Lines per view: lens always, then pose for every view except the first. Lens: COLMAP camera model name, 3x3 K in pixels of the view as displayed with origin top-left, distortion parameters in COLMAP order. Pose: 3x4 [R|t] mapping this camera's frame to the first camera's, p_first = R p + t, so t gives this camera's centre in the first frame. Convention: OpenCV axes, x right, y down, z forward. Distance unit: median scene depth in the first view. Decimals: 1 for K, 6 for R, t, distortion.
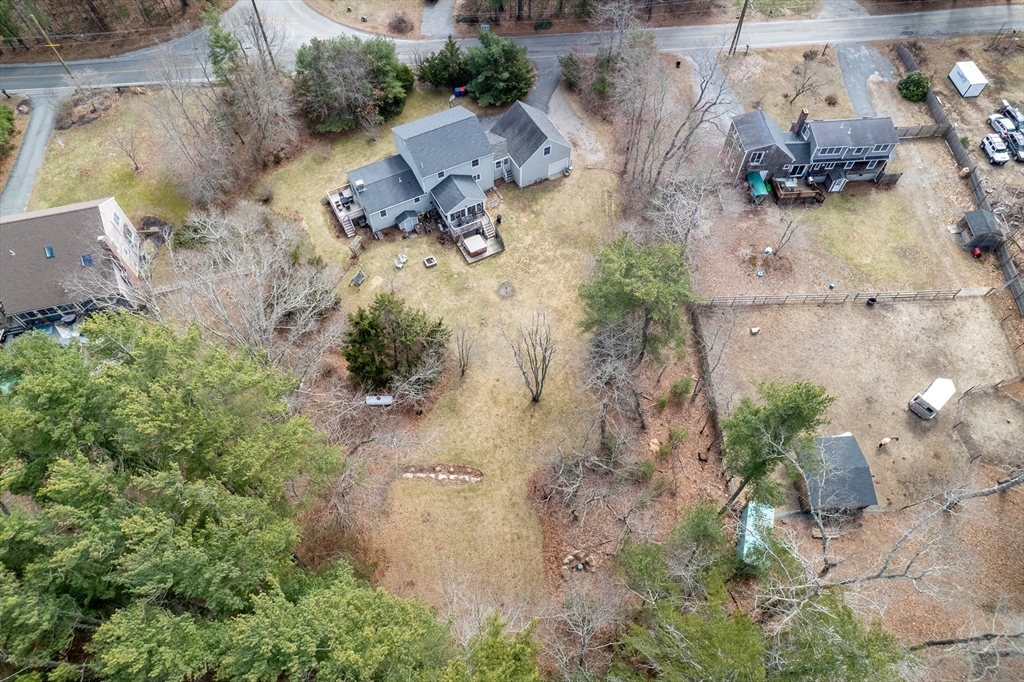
lens RADIAL K [[657.4, 0, 512.0], [0, 657.4, 341.0], [0, 0, 1]] dist [-0.050128, 0.000319]
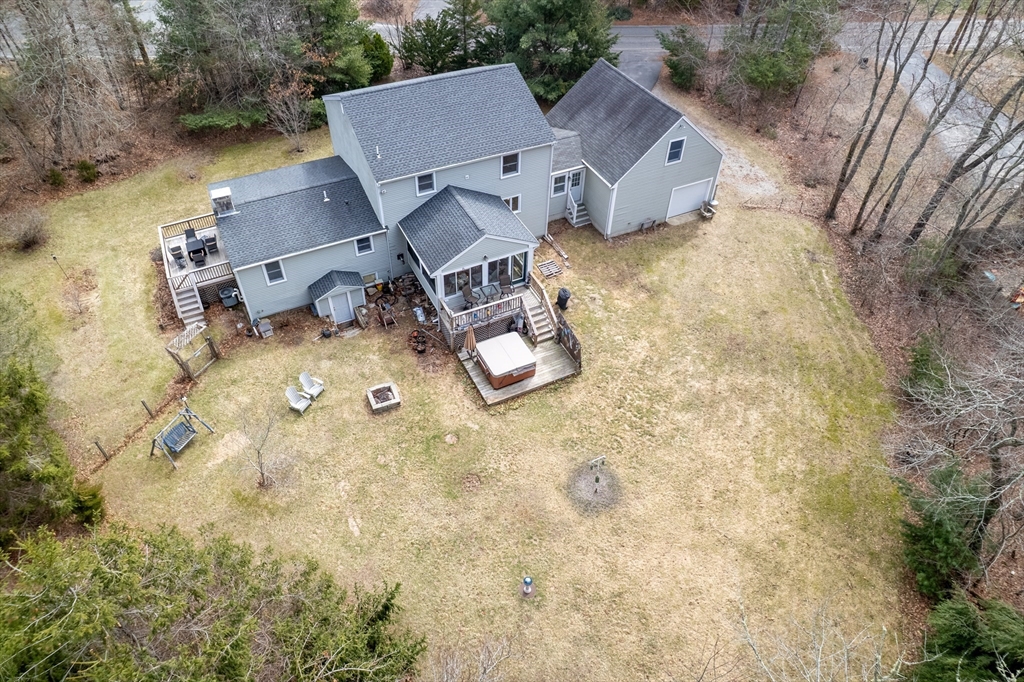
lens RADIAL K [[657.4, 0, 512.0], [0, 657.4, 341.0], [0, 0, 1]] dist [-0.050128, 0.000319]
pose [[0.999619, 0.027177, -0.004791, -0.049869], [-0.027560, 0.974359, -0.223304, -0.069371], [-0.001400, 0.223351, 0.974737, 0.617318]]
